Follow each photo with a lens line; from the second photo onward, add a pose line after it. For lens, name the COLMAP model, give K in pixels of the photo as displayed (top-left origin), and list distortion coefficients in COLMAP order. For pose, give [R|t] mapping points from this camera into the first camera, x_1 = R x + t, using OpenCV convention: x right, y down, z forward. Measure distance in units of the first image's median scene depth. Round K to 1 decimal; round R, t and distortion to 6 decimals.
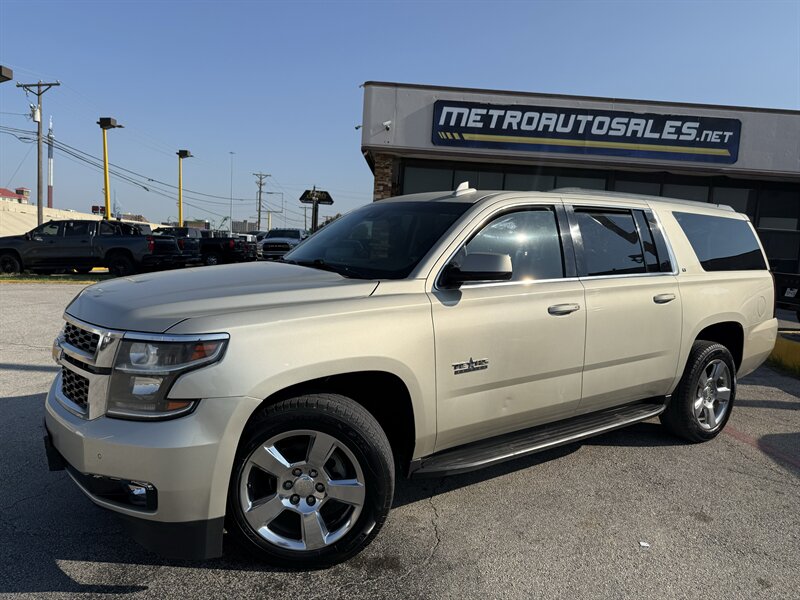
lens RADIAL K [[566.6, 0, 406.5], [0, 566.6, 308.7], [0, 0, 1]] dist [0.056337, -0.067363]
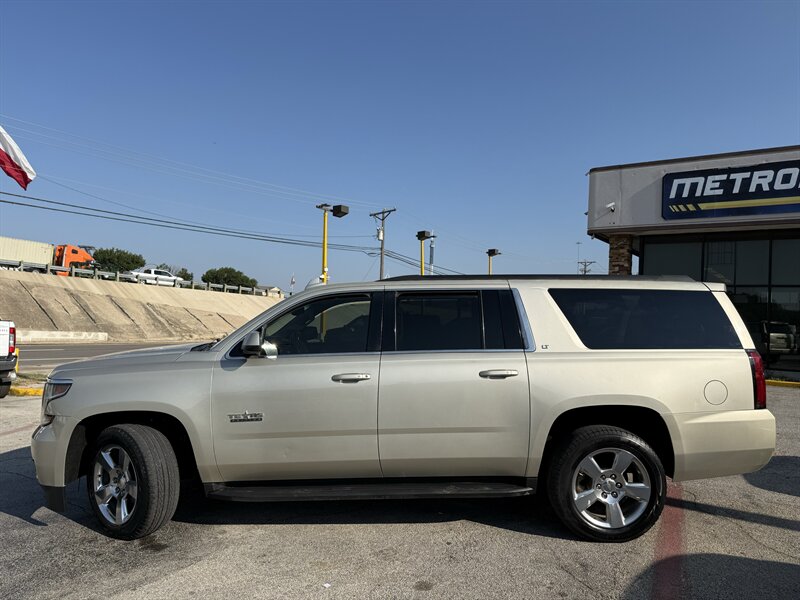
lens RADIAL K [[566.6, 0, 402.9], [0, 566.6, 304.6], [0, 0, 1]] dist [0.056337, -0.067363]
pose [[0.818452, -0.046518, -0.572688, 0.229026], [-0.044219, 0.988662, -0.143503, 0.002920], [0.572870, 0.142774, 0.807115, 0.016704]]
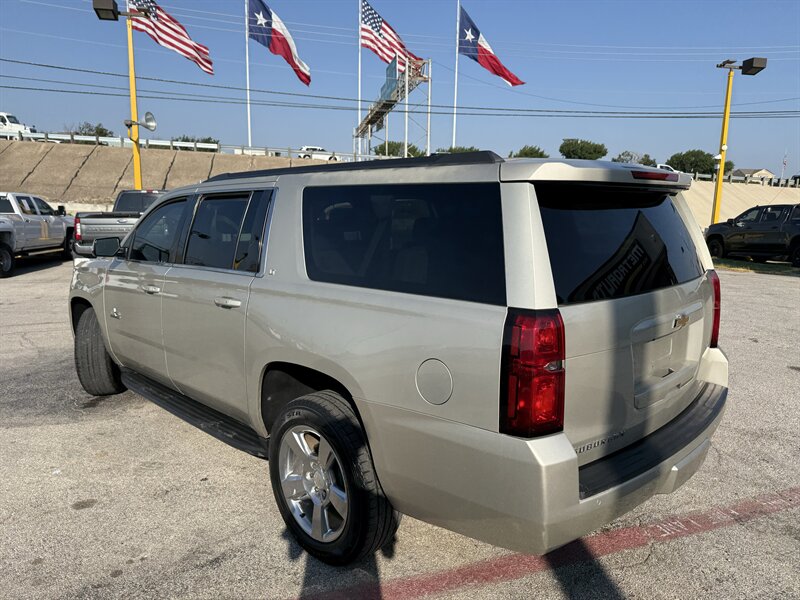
lens RADIAL K [[566.6, 0, 401.0], [0, 566.6, 304.9], [0, 0, 1]] dist [0.056337, -0.067363]
pose [[0.165183, 0.131193, -0.977498, 0.322990], [-0.112934, 0.987110, 0.113399, -0.033303], [0.979776, 0.091662, 0.177870, 0.280524]]
